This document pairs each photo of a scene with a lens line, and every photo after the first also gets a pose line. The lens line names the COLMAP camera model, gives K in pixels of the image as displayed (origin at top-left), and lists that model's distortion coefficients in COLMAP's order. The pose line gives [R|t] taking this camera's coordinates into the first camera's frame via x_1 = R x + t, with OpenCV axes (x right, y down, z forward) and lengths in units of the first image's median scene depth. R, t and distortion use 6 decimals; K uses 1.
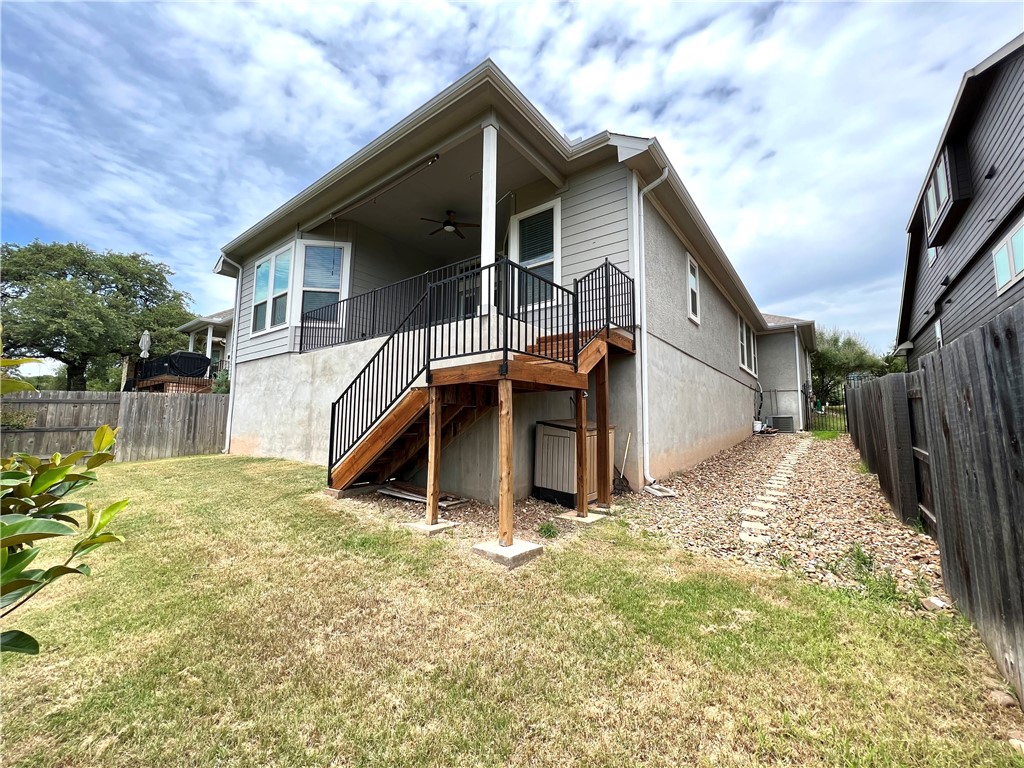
lens RADIAL K [[411.8, 0, 512.0], [0, 411.8, 384.0], [0, 0, 1]] dist [0.003091, 0.000317]
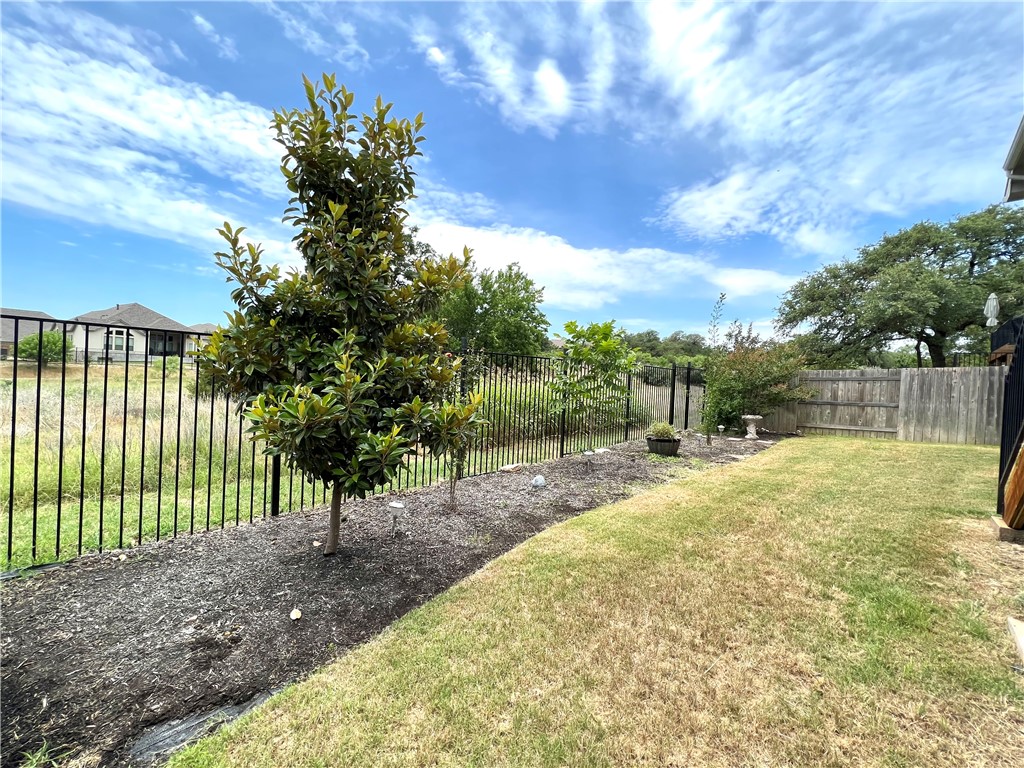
lens RADIAL K [[411.8, 0, 512.0], [0, 411.8, 384.0], [0, 0, 1]] dist [0.003091, 0.000317]
pose [[-0.115897, -0.002474, -0.993258, 0.239065], [0.057011, 0.998332, -0.009139, 0.023505], [0.991624, -0.057685, -0.115563, 0.388552]]
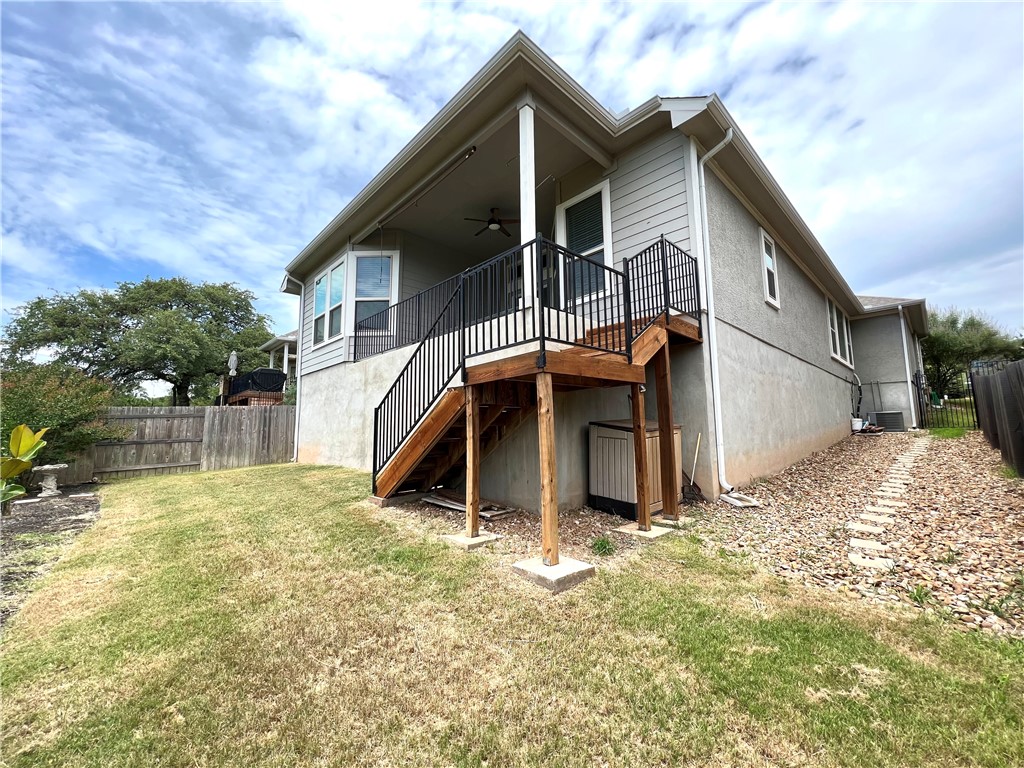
lens RADIAL K [[411.8, 0, 512.0], [0, 411.8, 384.0], [0, 0, 1]] dist [0.003091, 0.000317]
pose [[0.987870, -0.038988, -0.150310, 0.033695], [0.036750, 0.999169, -0.017643, 0.018273], [0.150873, 0.011905, 0.988481, 0.088962]]
